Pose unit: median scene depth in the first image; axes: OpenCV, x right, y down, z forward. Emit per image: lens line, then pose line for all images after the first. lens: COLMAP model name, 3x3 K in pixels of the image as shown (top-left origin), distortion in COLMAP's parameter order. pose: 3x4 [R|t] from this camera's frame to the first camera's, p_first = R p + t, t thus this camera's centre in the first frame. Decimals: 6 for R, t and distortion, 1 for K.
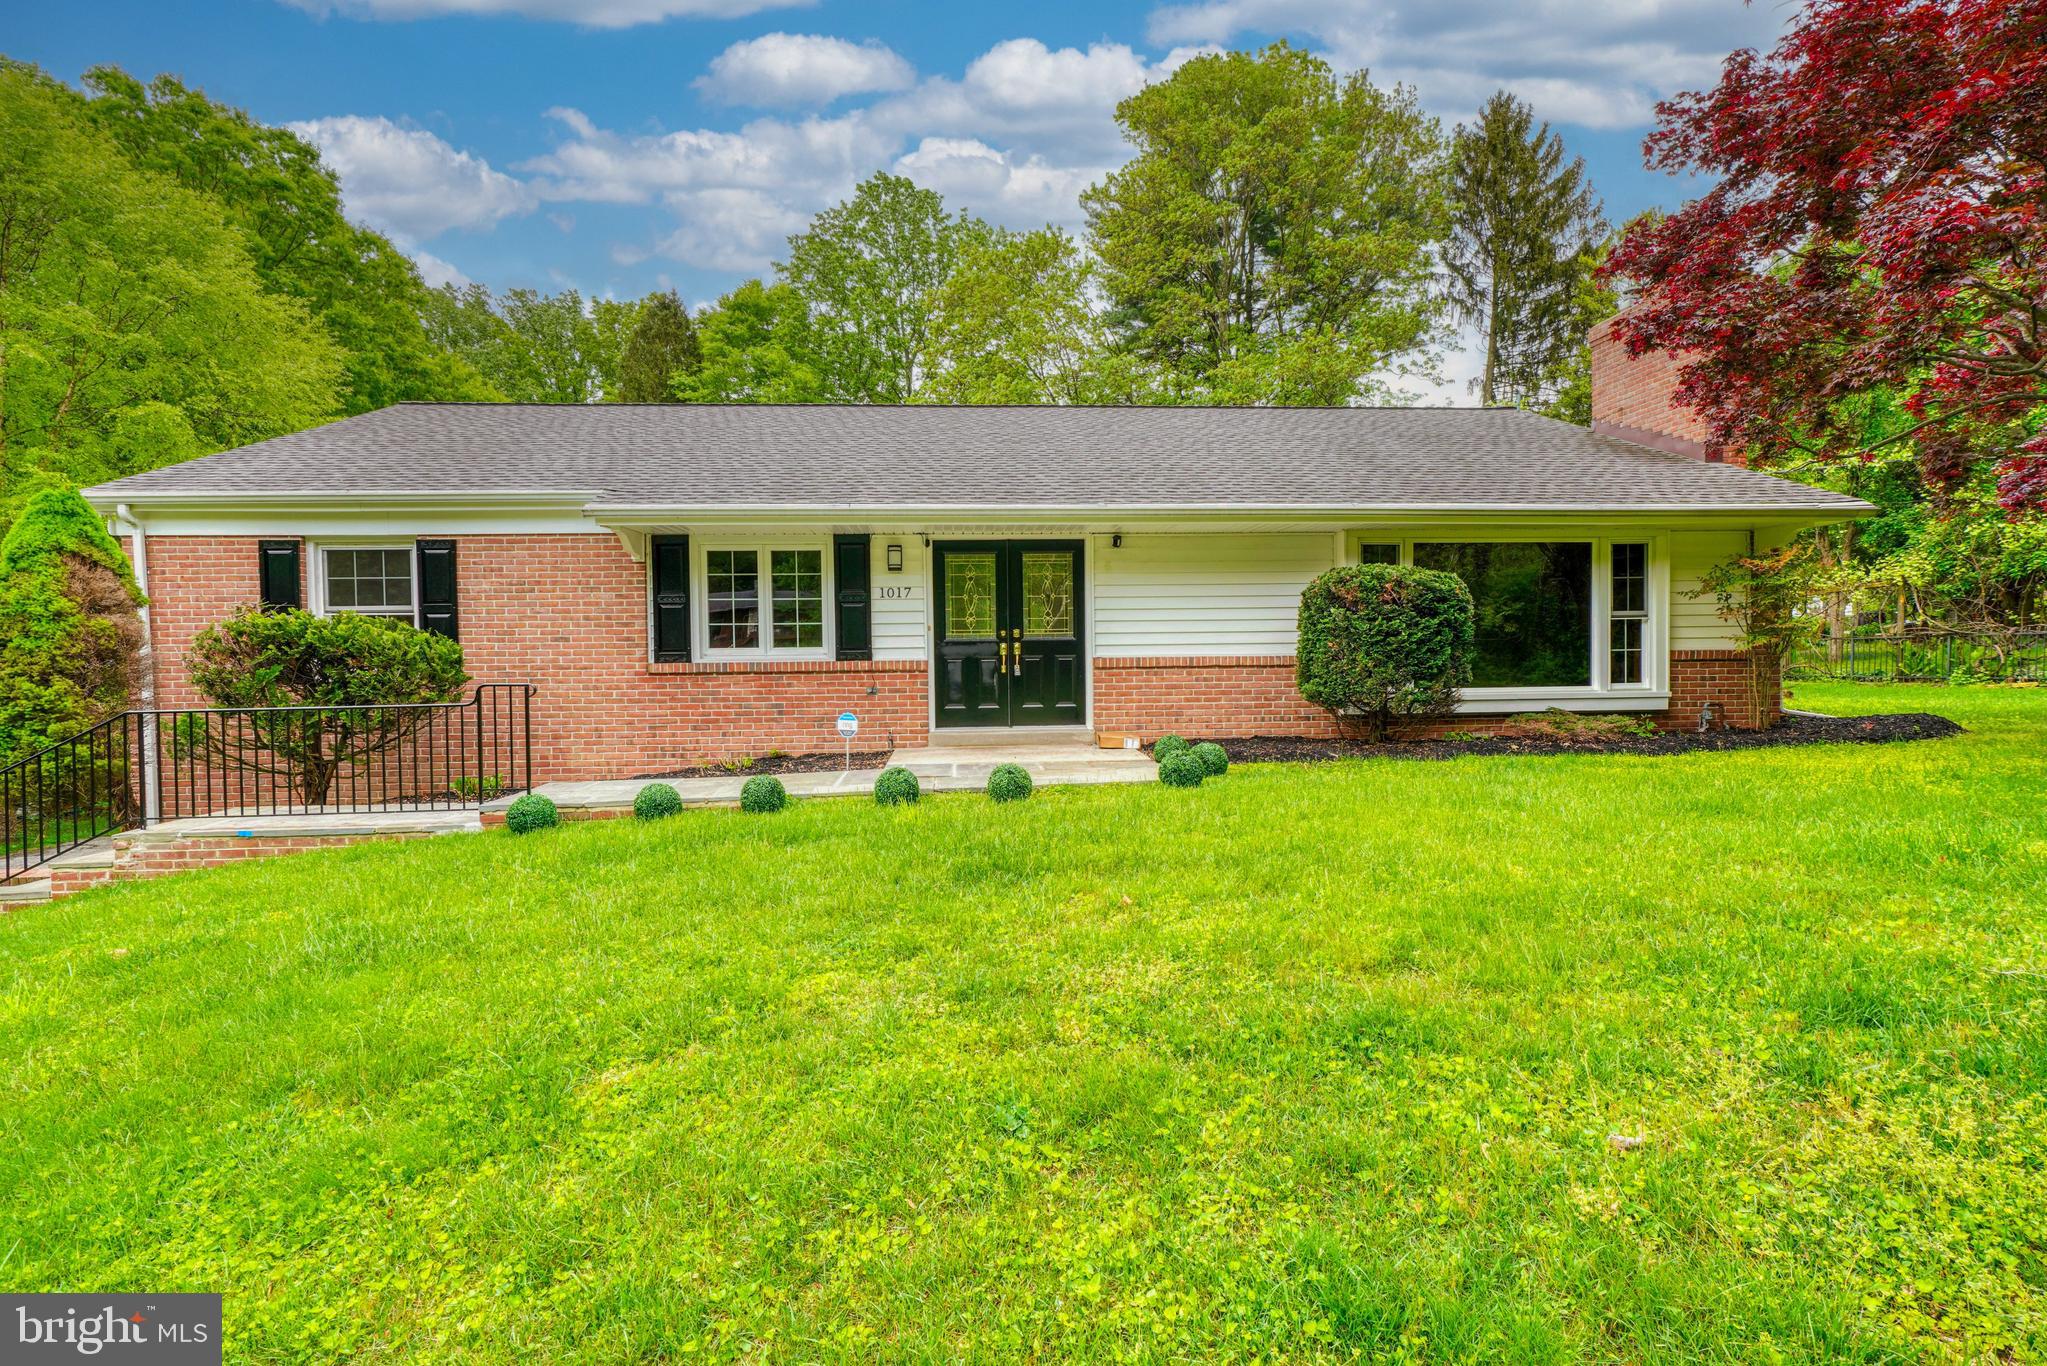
lens RADIAL K [[897.1, 0, 1015.2], [0, 897.1, 682.0], [0, 0, 1]] dist [-0.004169, -0.000401]
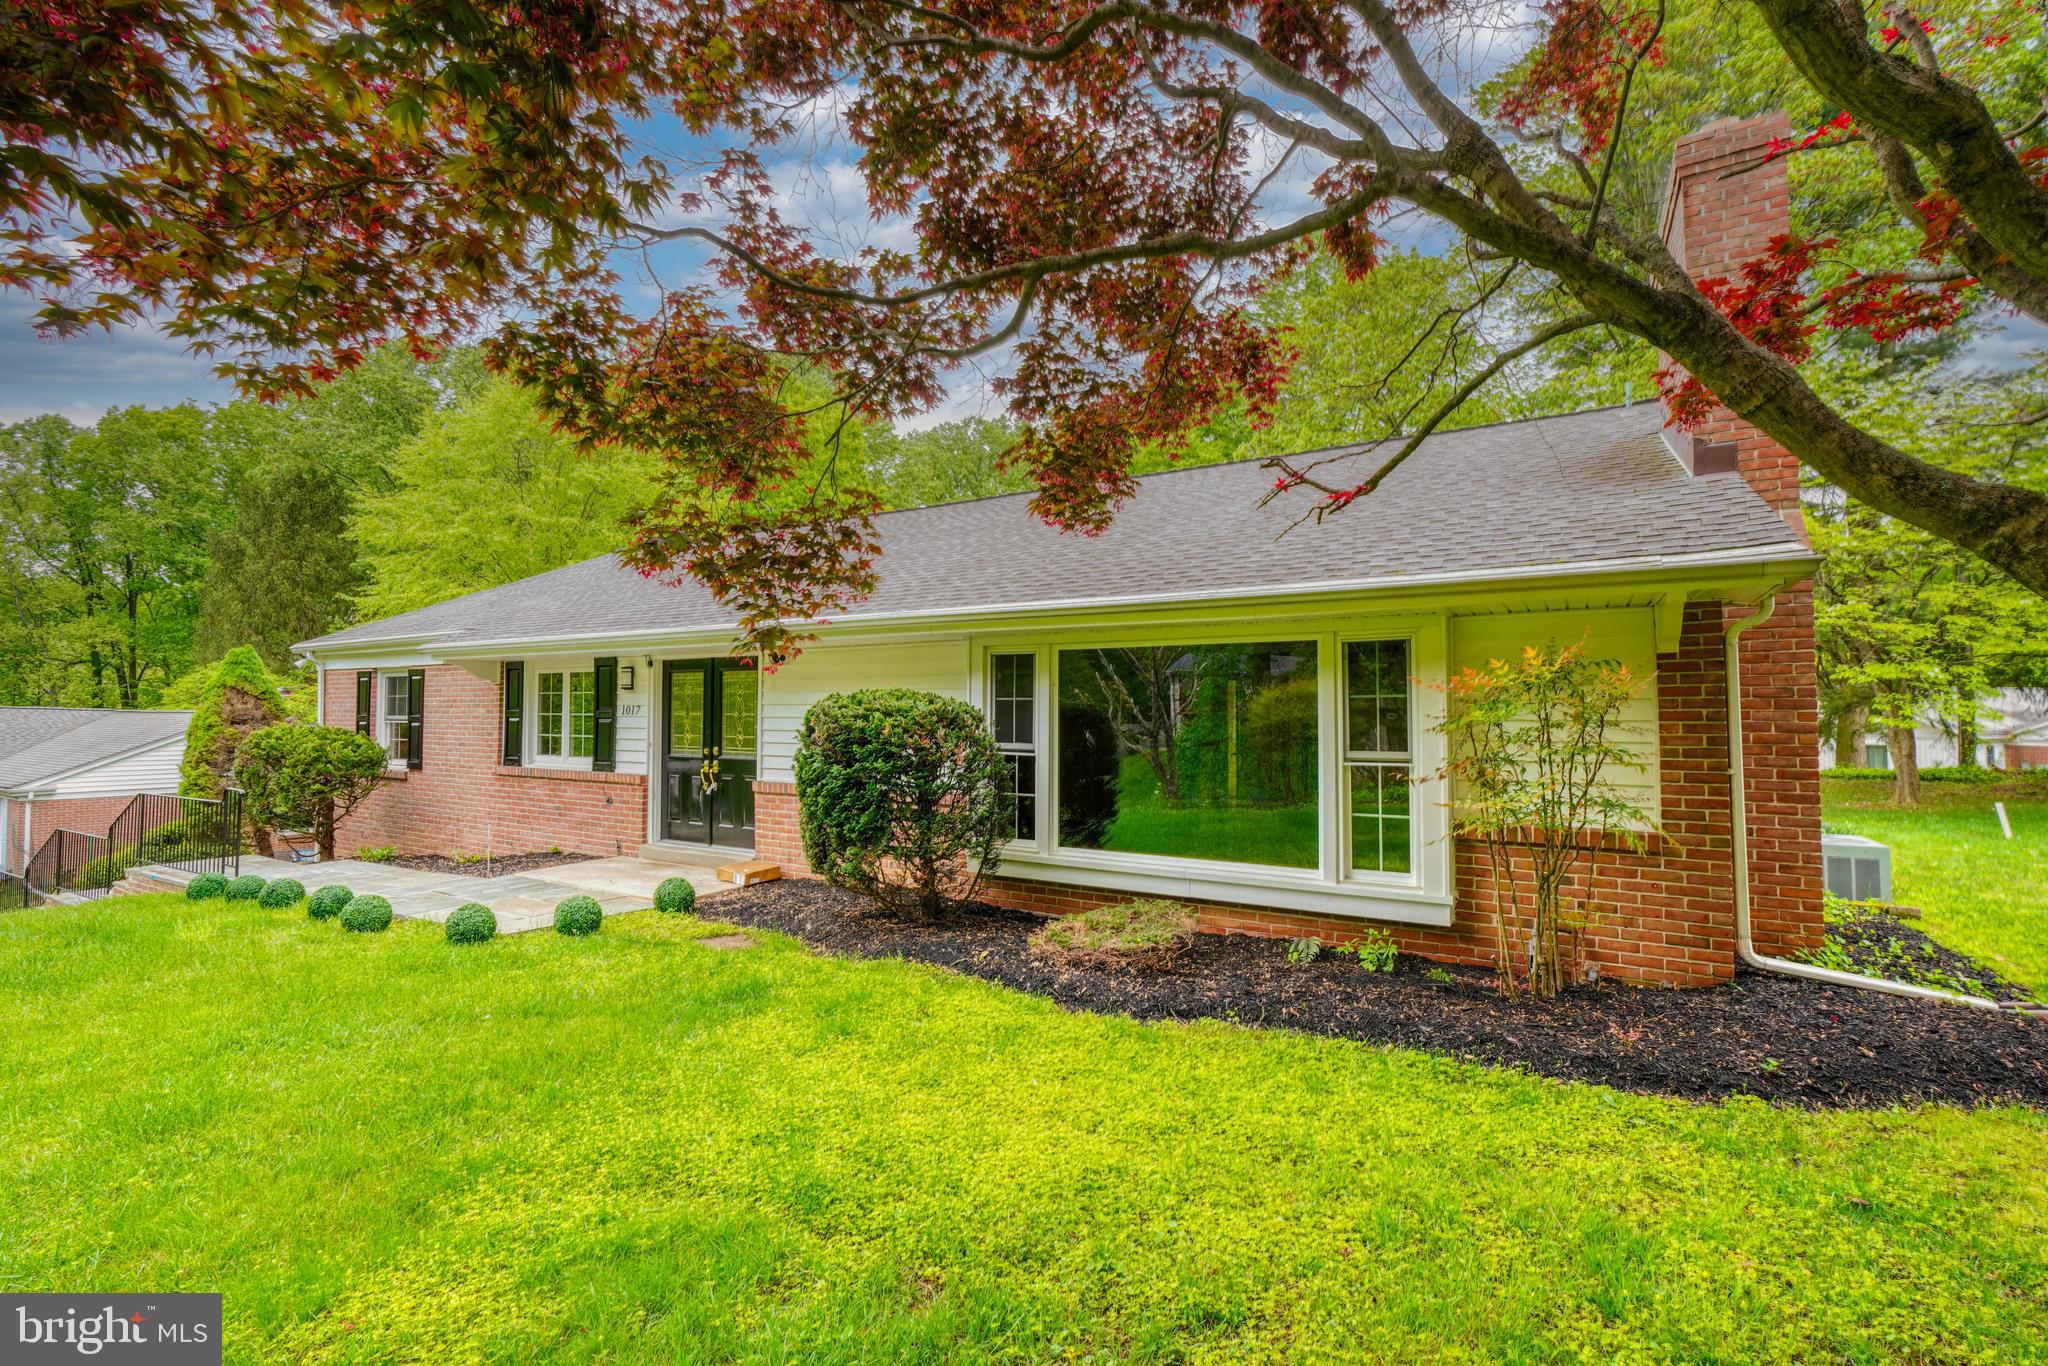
lens RADIAL K [[897.5, 0, 1015.7], [0, 897.5, 682.0], [0, 0, 1]] dist [-0.004169, -0.000401]
pose [[0.823240, -0.006214, -0.567660, 0.845002], [-0.033722, 0.997639, -0.059825, -0.083123], [0.566692, 0.068393, 0.821086, 0.368749]]
